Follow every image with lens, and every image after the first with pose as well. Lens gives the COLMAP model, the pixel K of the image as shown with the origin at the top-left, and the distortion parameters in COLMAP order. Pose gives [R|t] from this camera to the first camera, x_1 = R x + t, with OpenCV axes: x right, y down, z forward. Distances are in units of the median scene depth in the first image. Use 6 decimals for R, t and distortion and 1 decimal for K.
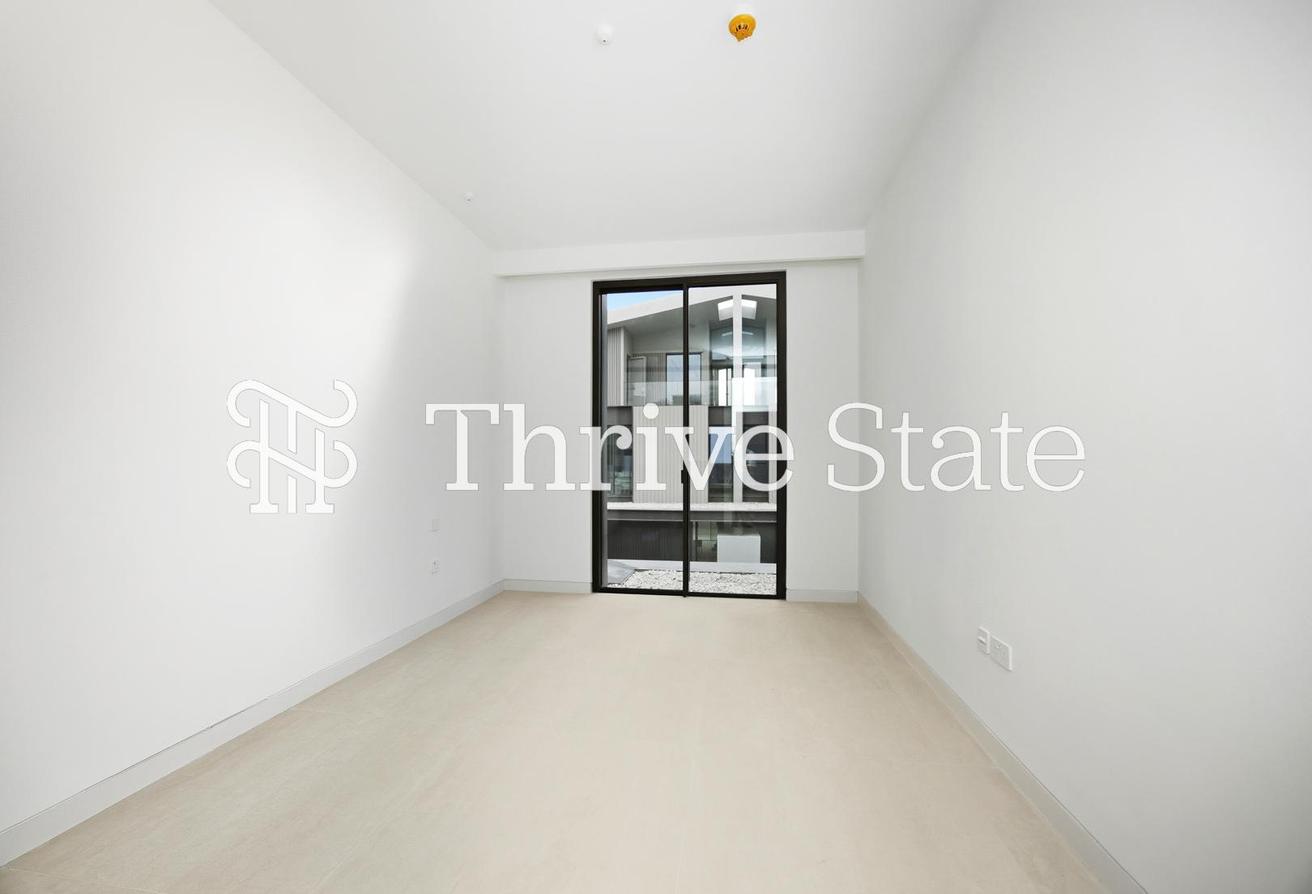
lens RADIAL K [[519.5, 0, 657.2], [0, 519.5, 452.6], [0, 0, 1]] dist [-0.010861, 0.001607]
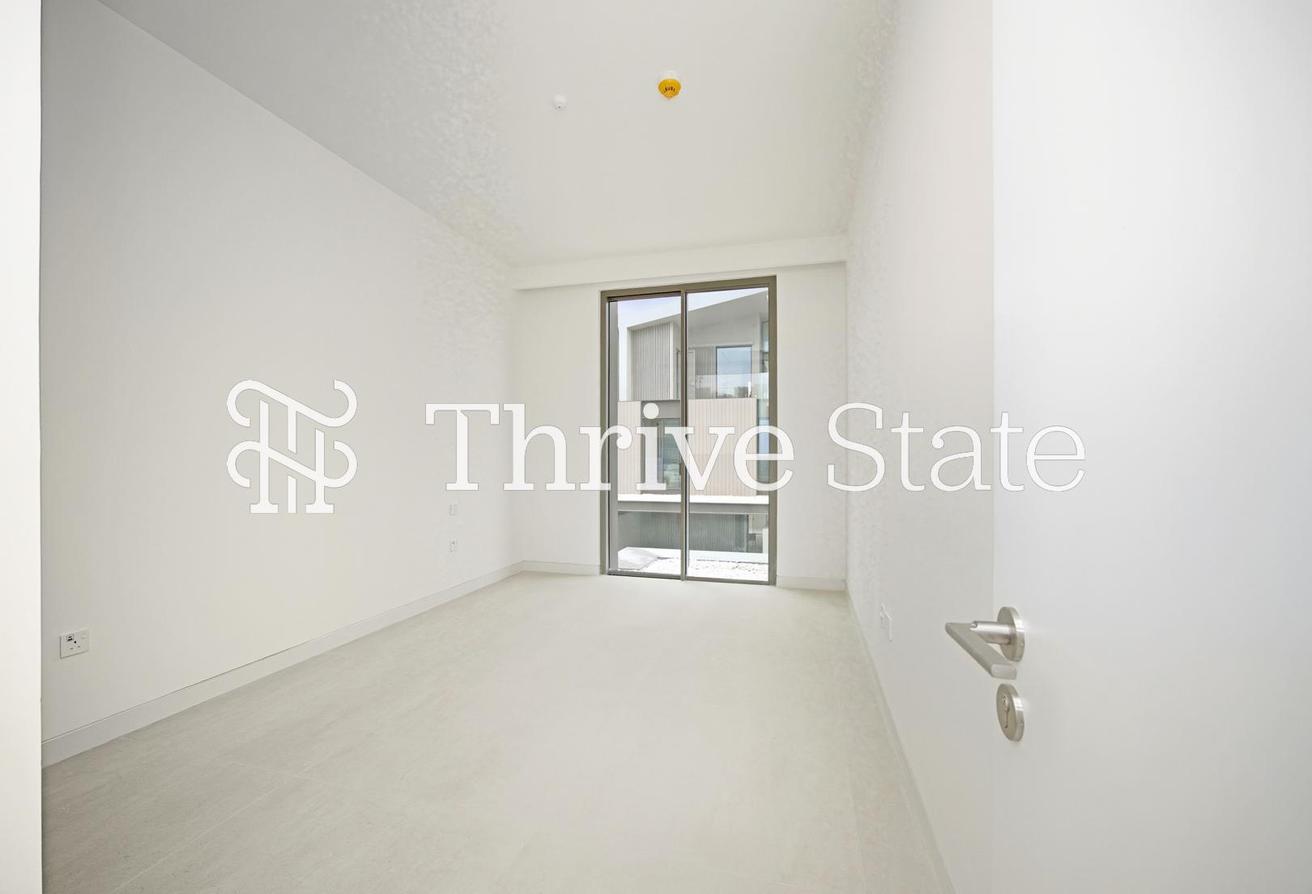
lens RADIAL K [[519.5, 0, 655.3], [0, 519.5, 448.9], [0, 0, 1]] dist [-0.010861, 0.001607]
pose [[0.993439, -0.001143, -0.114360, 0.117225], [0.001892, 0.999978, 0.006435, -0.004699], [0.114350, -0.006610, 0.993419, -0.079292]]
